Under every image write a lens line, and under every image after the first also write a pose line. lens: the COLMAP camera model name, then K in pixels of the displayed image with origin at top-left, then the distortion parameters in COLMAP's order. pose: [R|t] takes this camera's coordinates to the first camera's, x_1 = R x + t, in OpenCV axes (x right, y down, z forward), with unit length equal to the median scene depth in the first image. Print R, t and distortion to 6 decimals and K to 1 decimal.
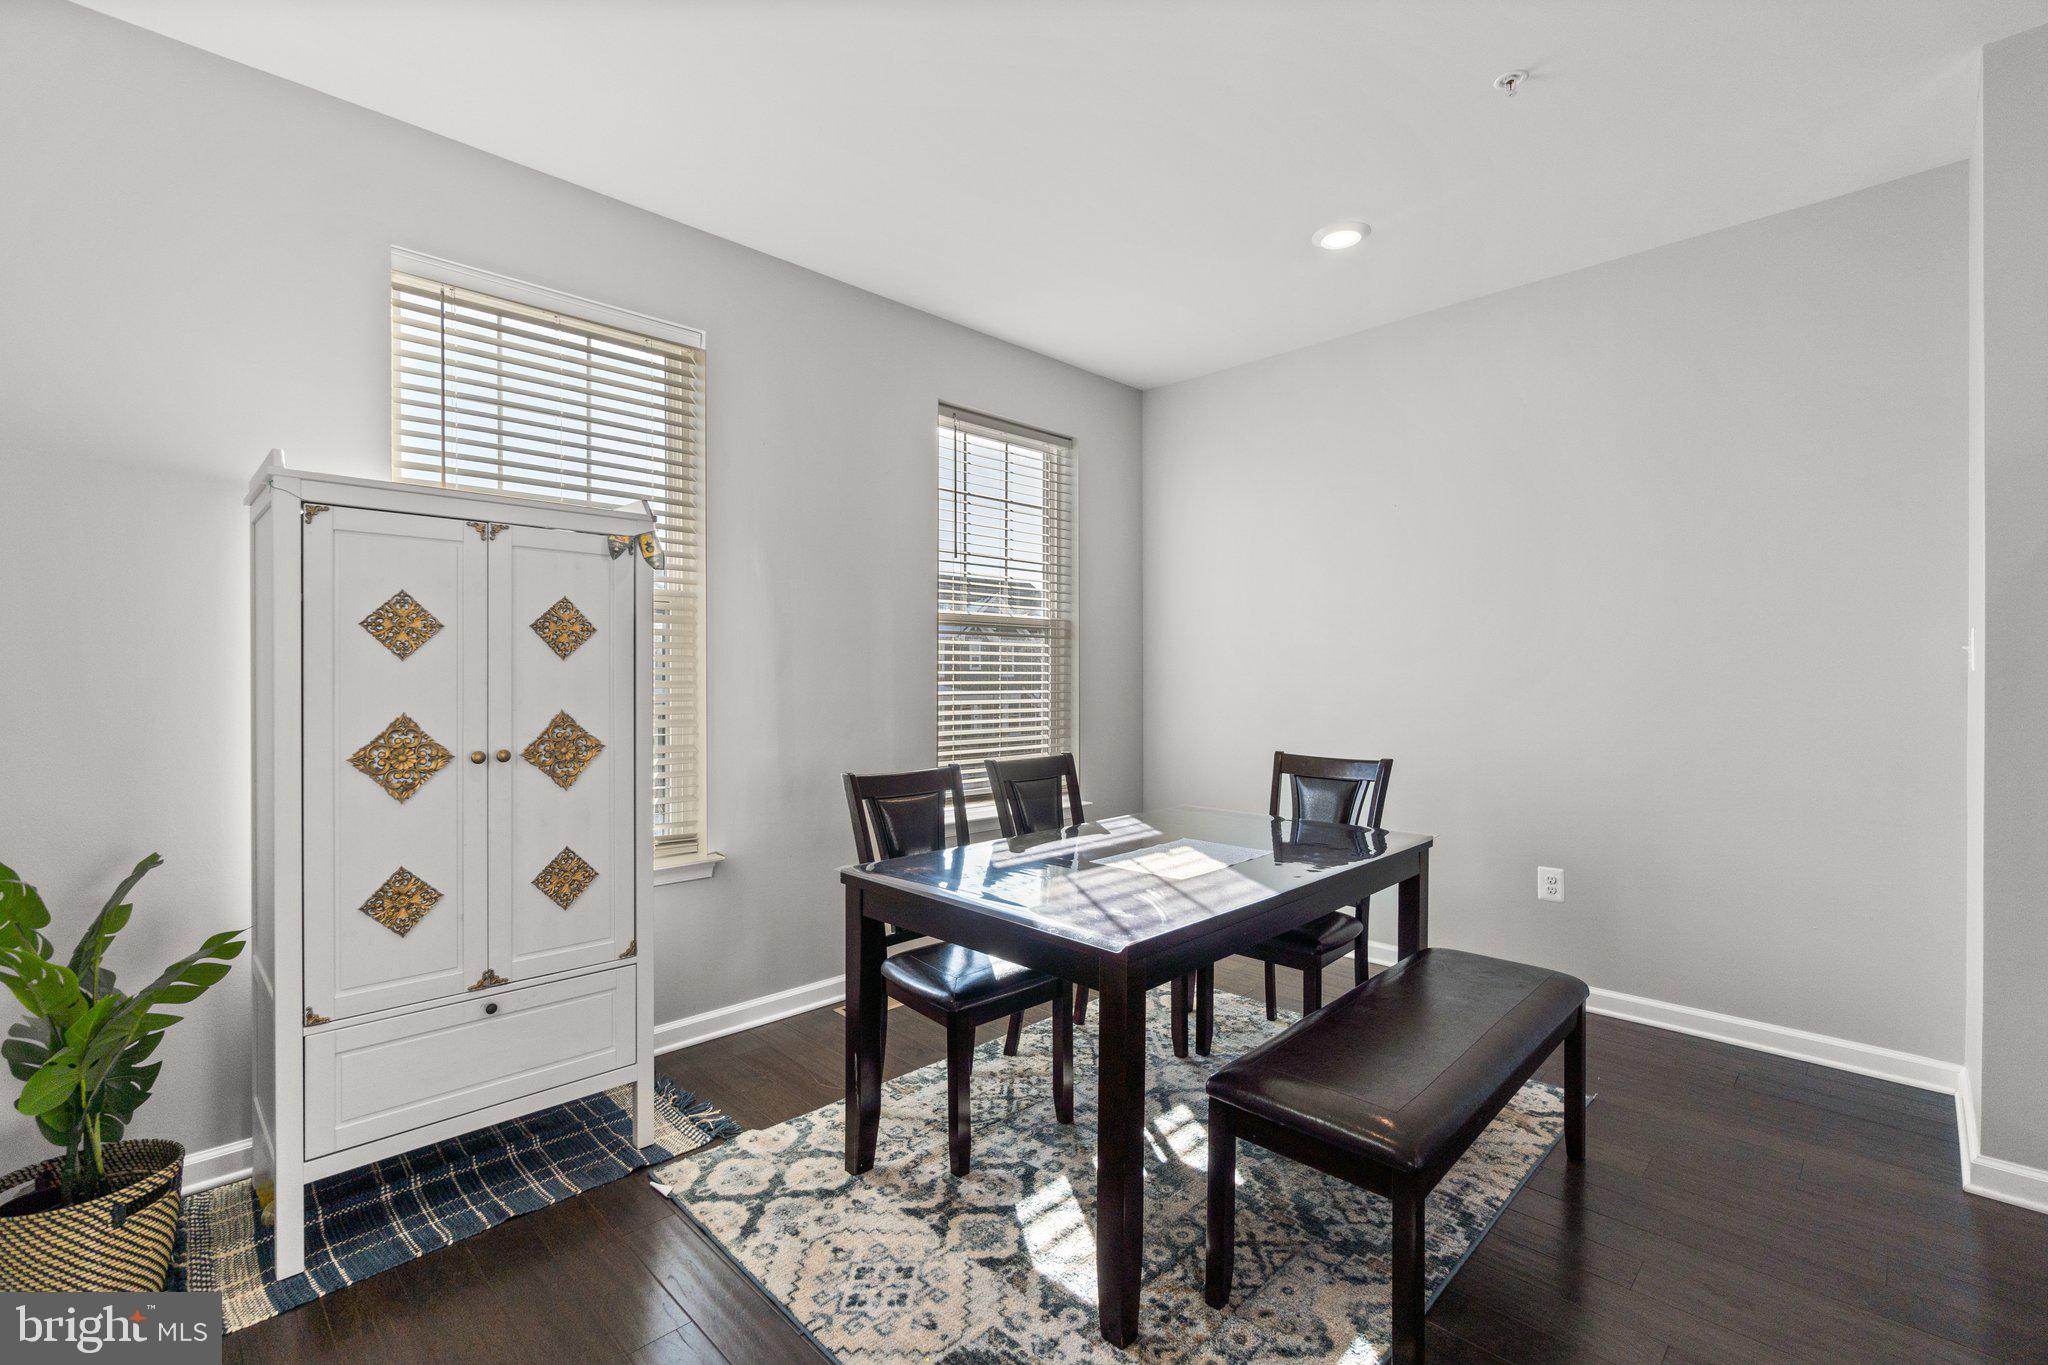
lens RADIAL K [[888.5, 0, 1008.0], [0, 888.5, 680.5], [0, 0, 1]] dist [-0.003216, -0.000773]
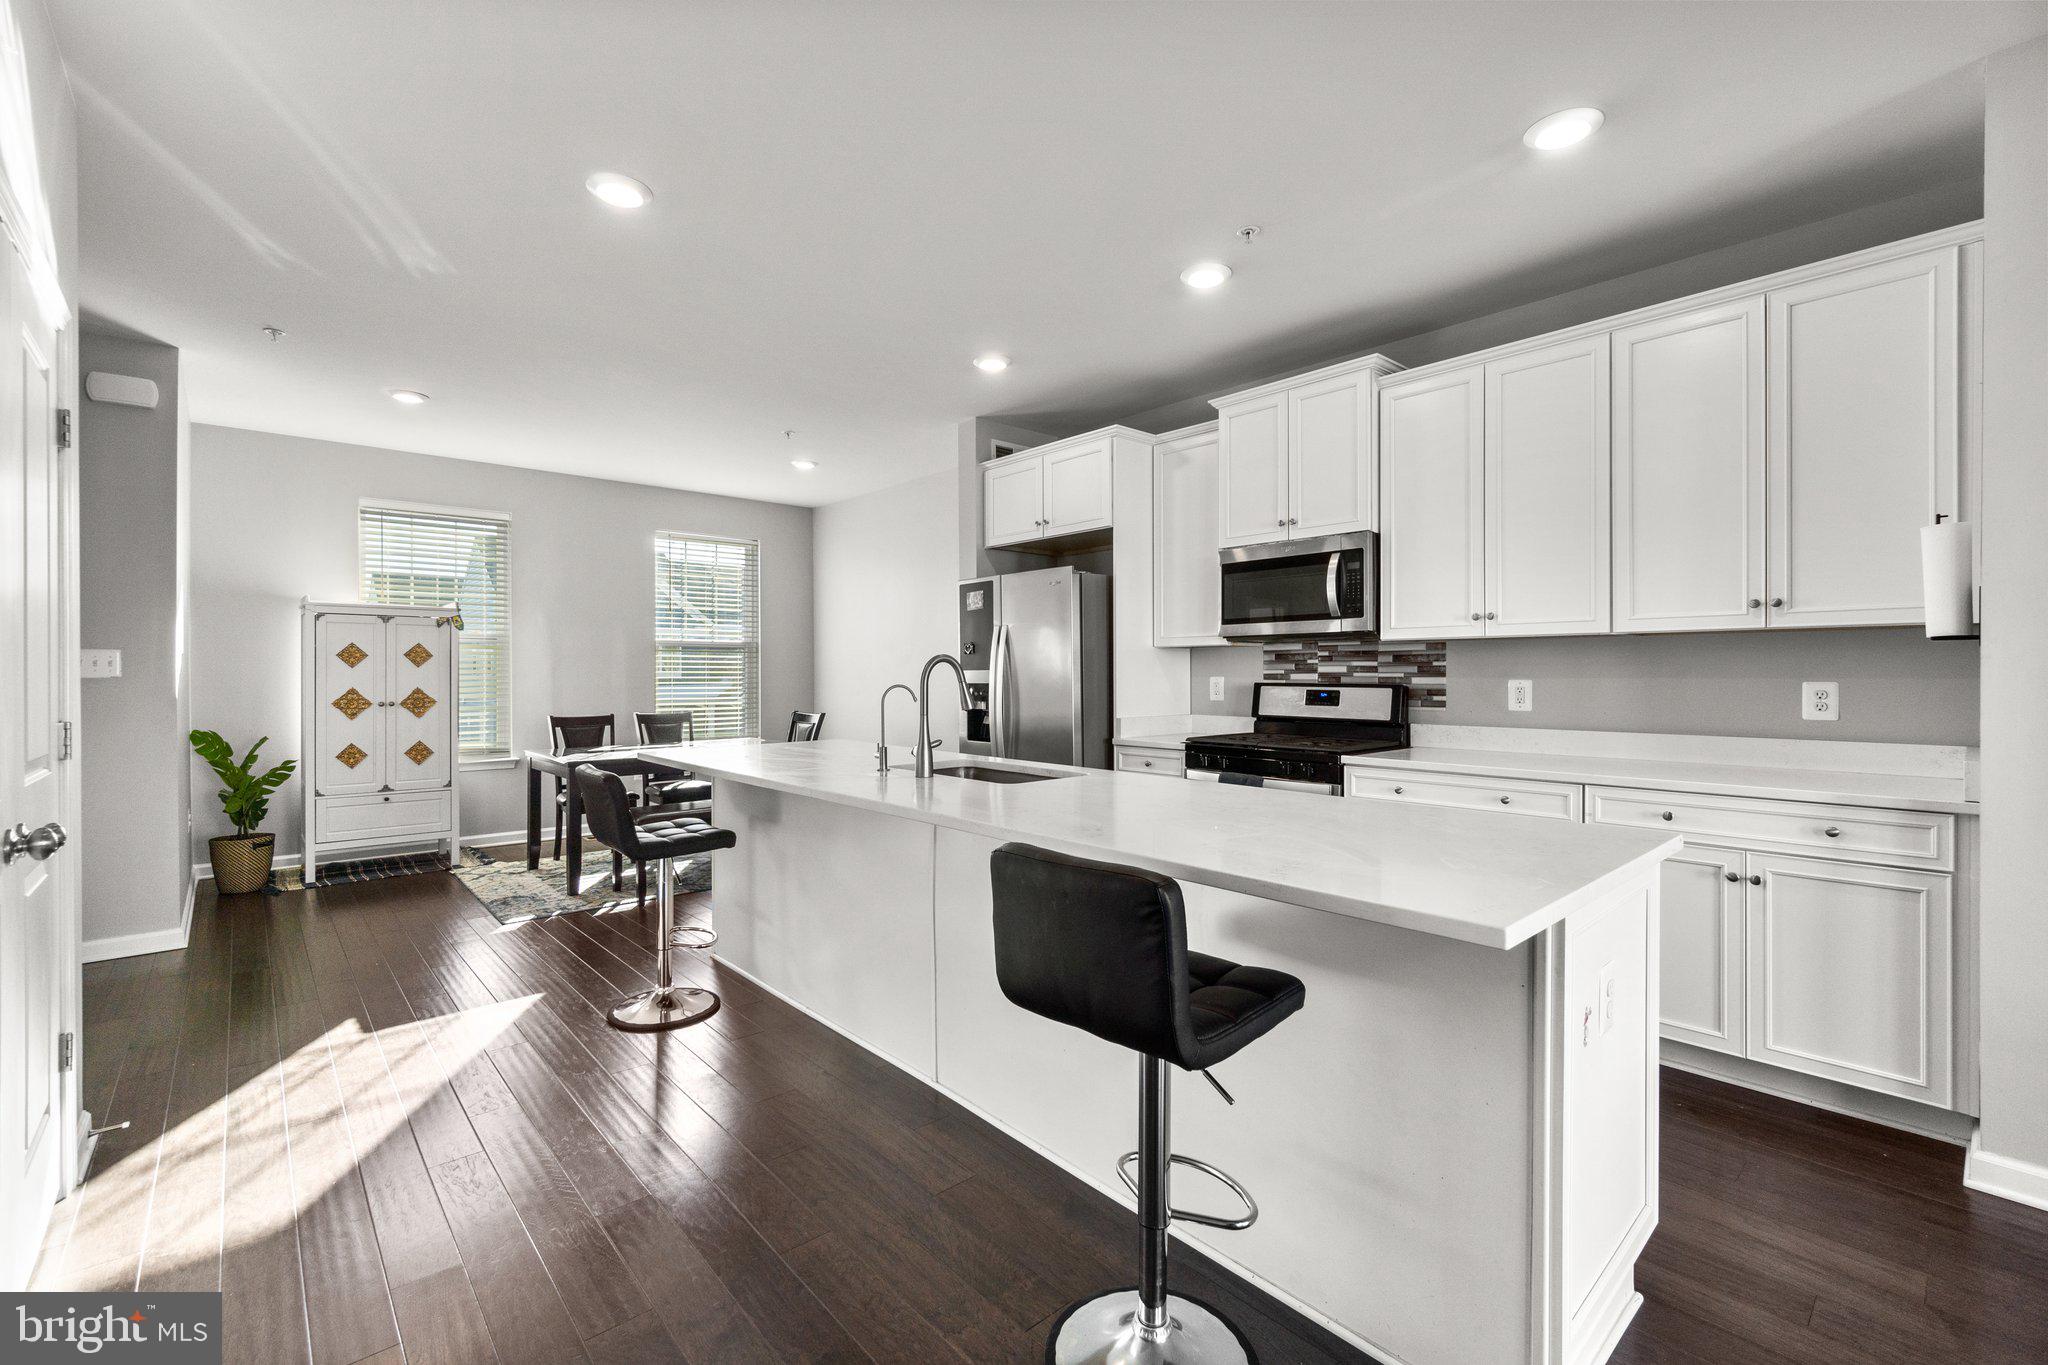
lens RADIAL K [[888.5, 0, 1034.5], [0, 888.5, 674.9], [0, 0, 1]] dist [-0.003216, -0.000773]
pose [[0.998752, -0.002355, -0.049891, 1.506265], [0.001934, 0.999962, -0.008474, 0.024846], [0.049909, 0.008367, 0.998719, -1.576487]]
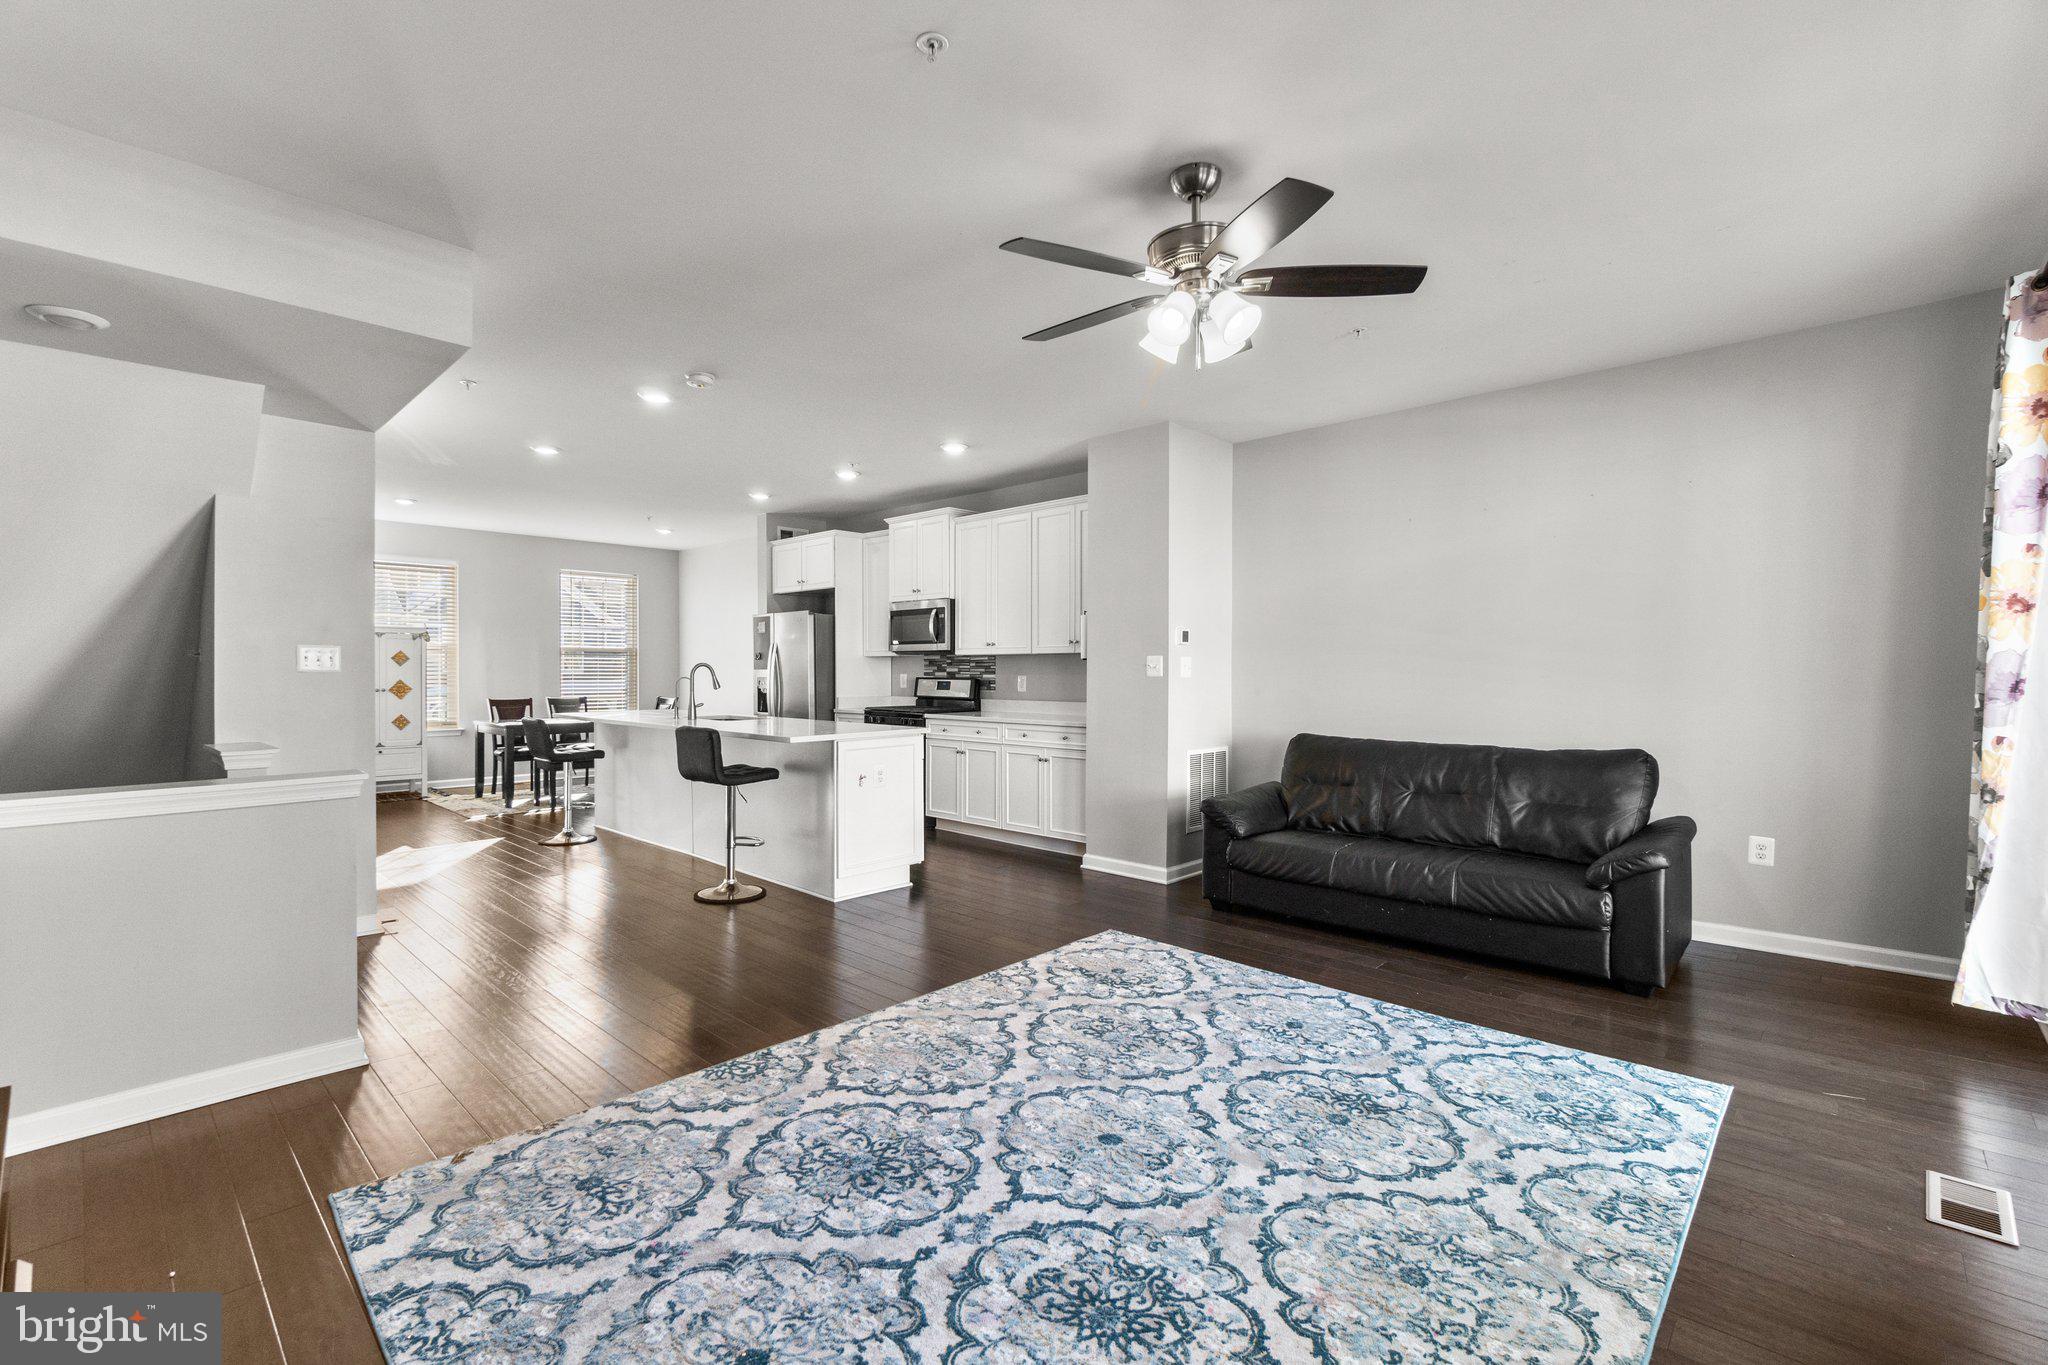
lens RADIAL K [[888.5, 0, 1023.4], [0, 888.5, 679.4], [0, 0, 1]] dist [-0.003216, -0.000773]
pose [[0.999561, 0.000531, 0.029634, 2.281520], [-0.000513, 1.000000, -0.000617, 0.037811], [-0.029634, 0.000601, 0.999561, -3.204967]]
